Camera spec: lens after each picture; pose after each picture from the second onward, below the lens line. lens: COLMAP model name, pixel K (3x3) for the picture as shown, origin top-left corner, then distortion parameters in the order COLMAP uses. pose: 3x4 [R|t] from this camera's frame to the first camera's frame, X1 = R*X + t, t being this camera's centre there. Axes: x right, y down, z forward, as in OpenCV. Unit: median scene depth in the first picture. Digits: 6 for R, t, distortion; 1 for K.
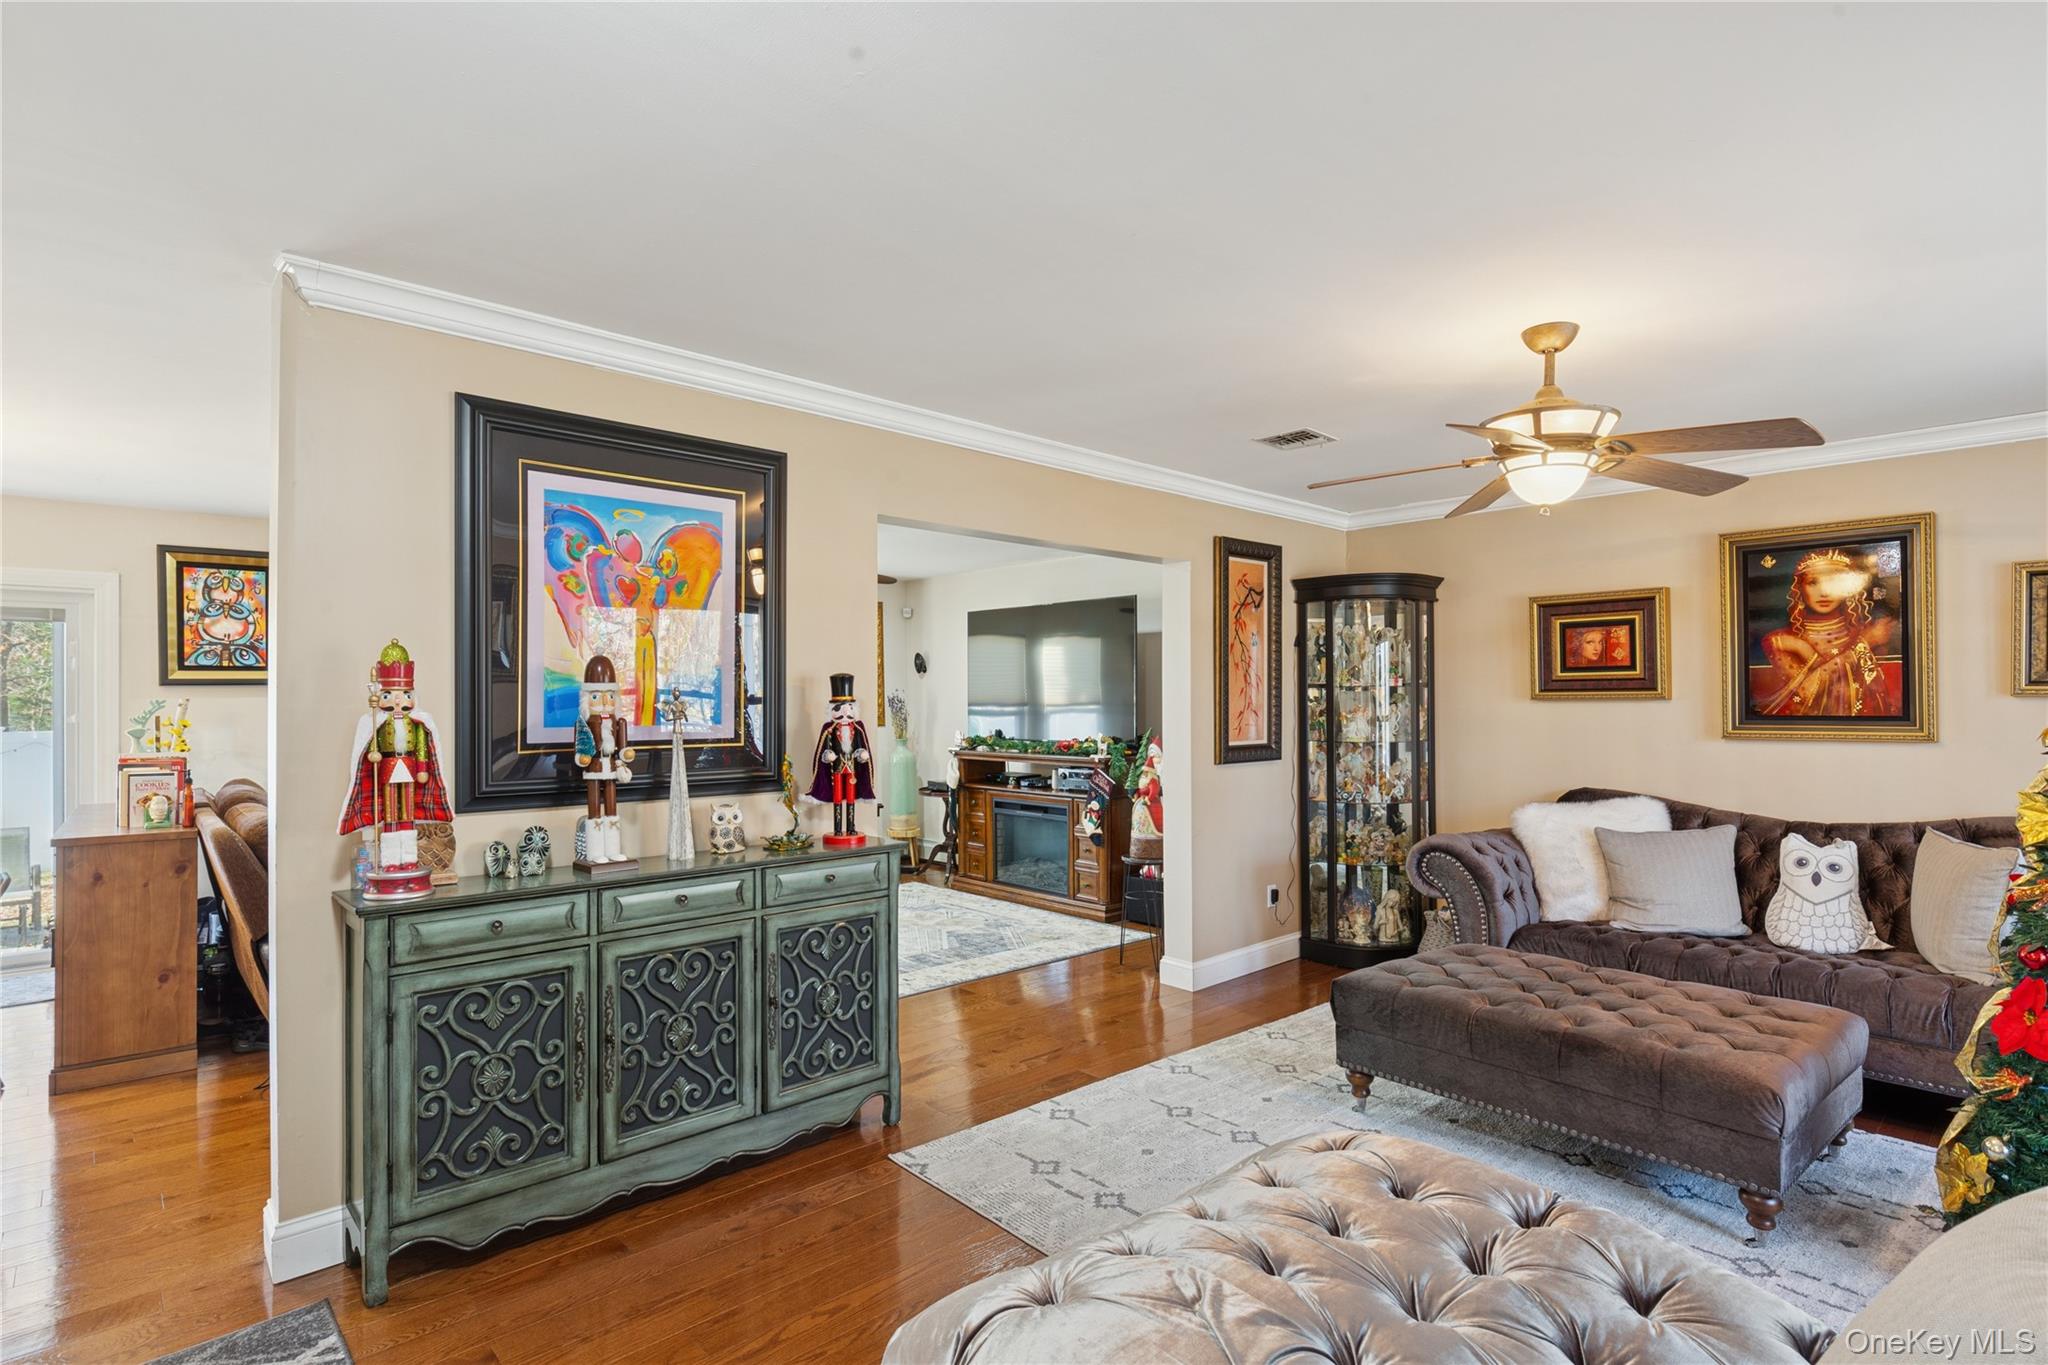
lens RADIAL K [[1010.0, 0, 1024.0], [0, 1010.0, 682.5], [0, 0, 1]] dist [0.000067, -0.000031]
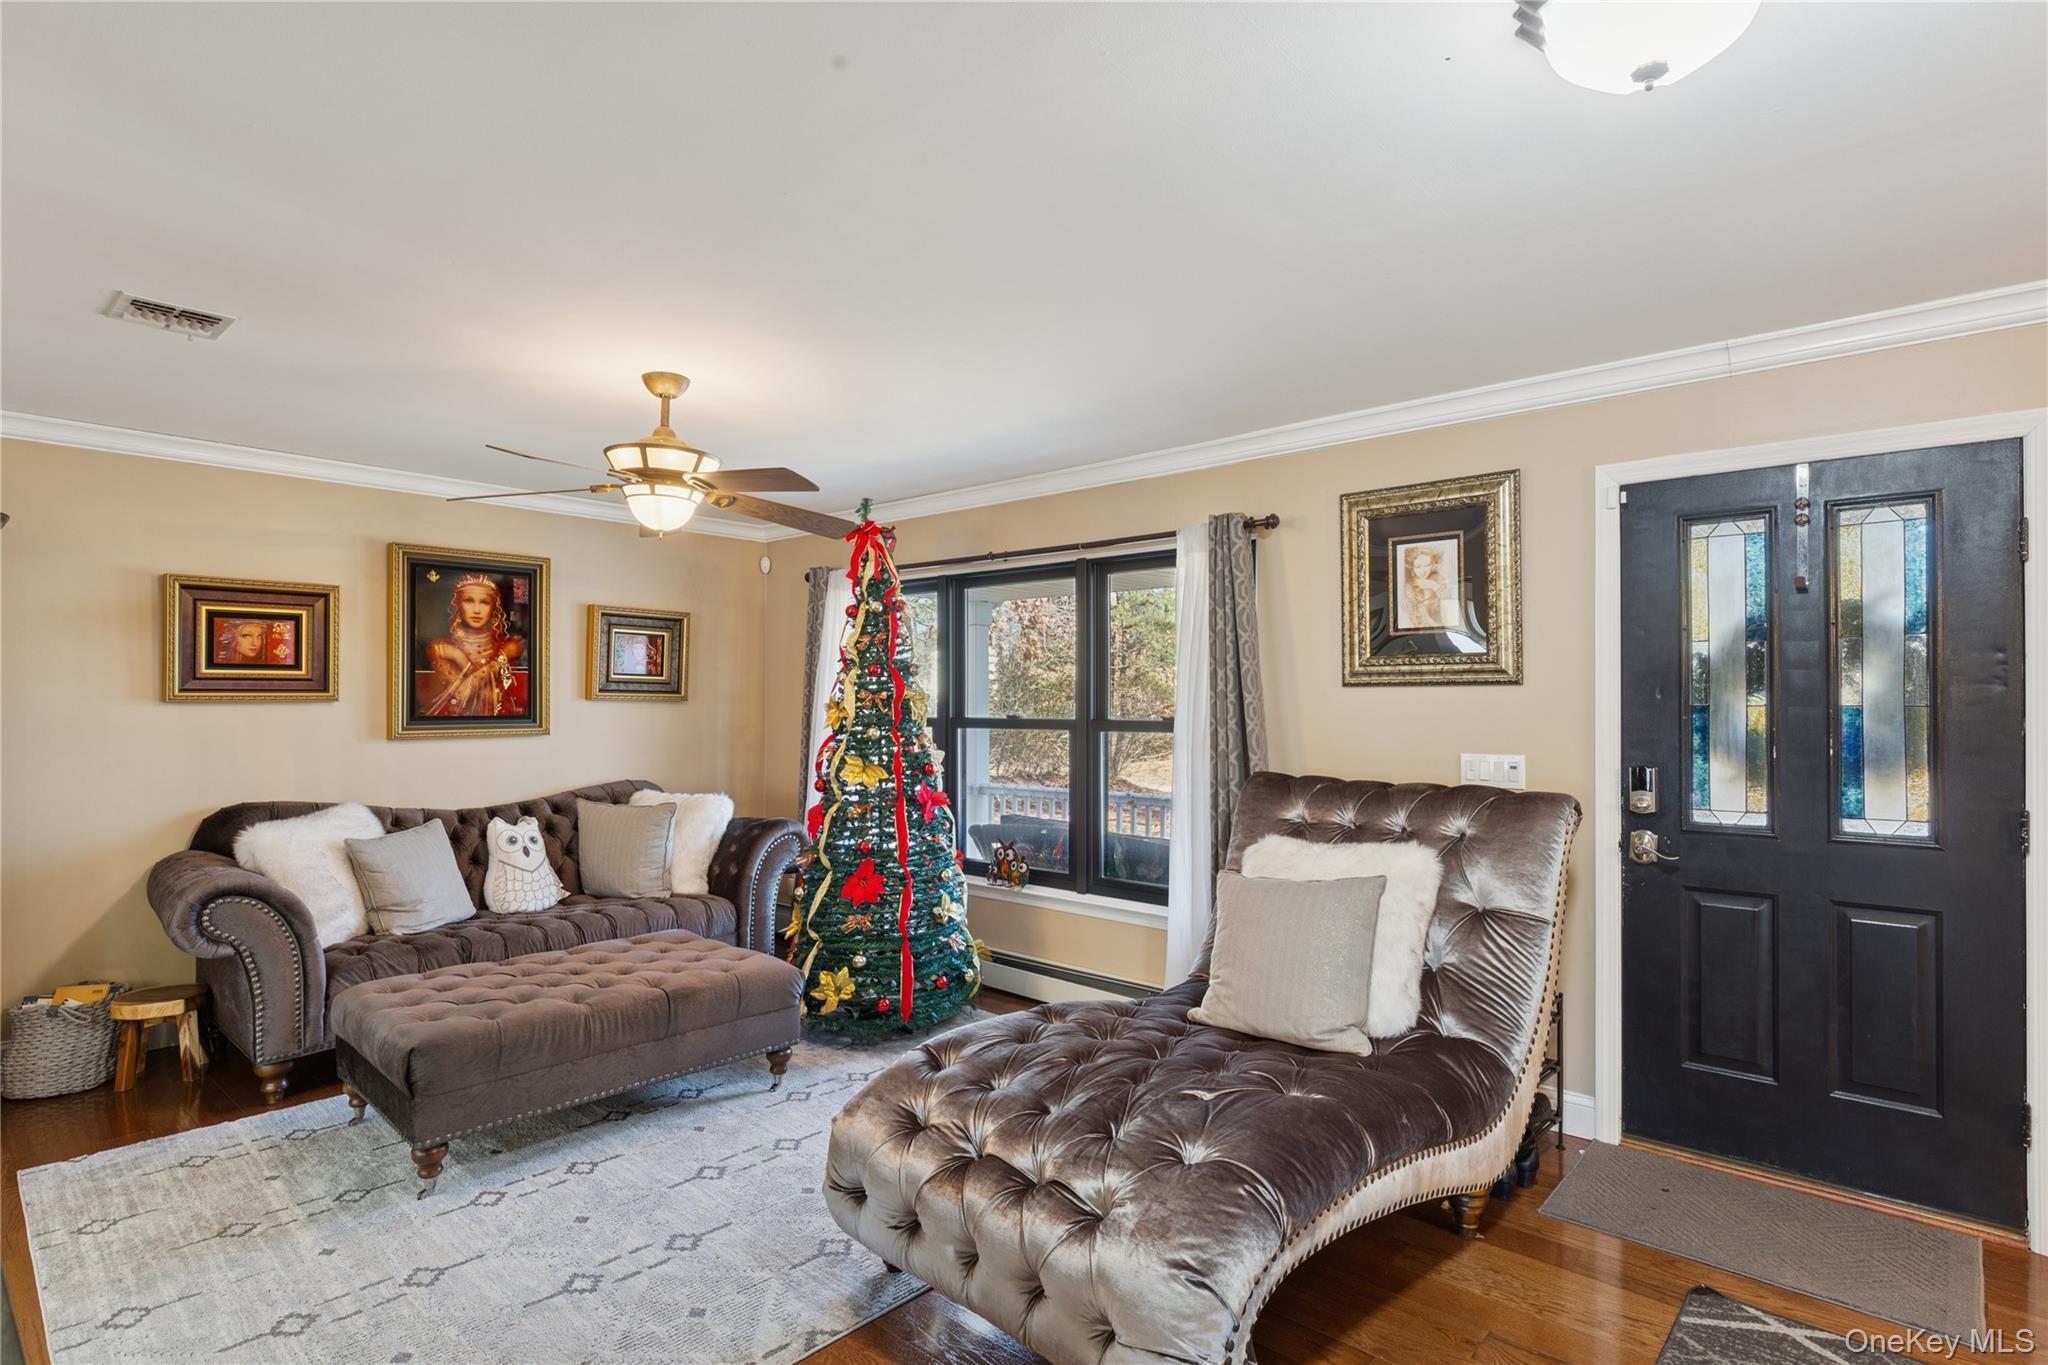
lens RADIAL K [[1055.7, 0, 1024.0], [0, 1055.7, 682.5], [0, 0, 1]] dist [-0.000439, -0.000296]
pose [[-0.097316, 0.019014, 0.995072, -0.476790], [-0.020707, 0.999562, -0.021124, 0.006924], [-0.995038, -0.022661, -0.096880, 0.485224]]
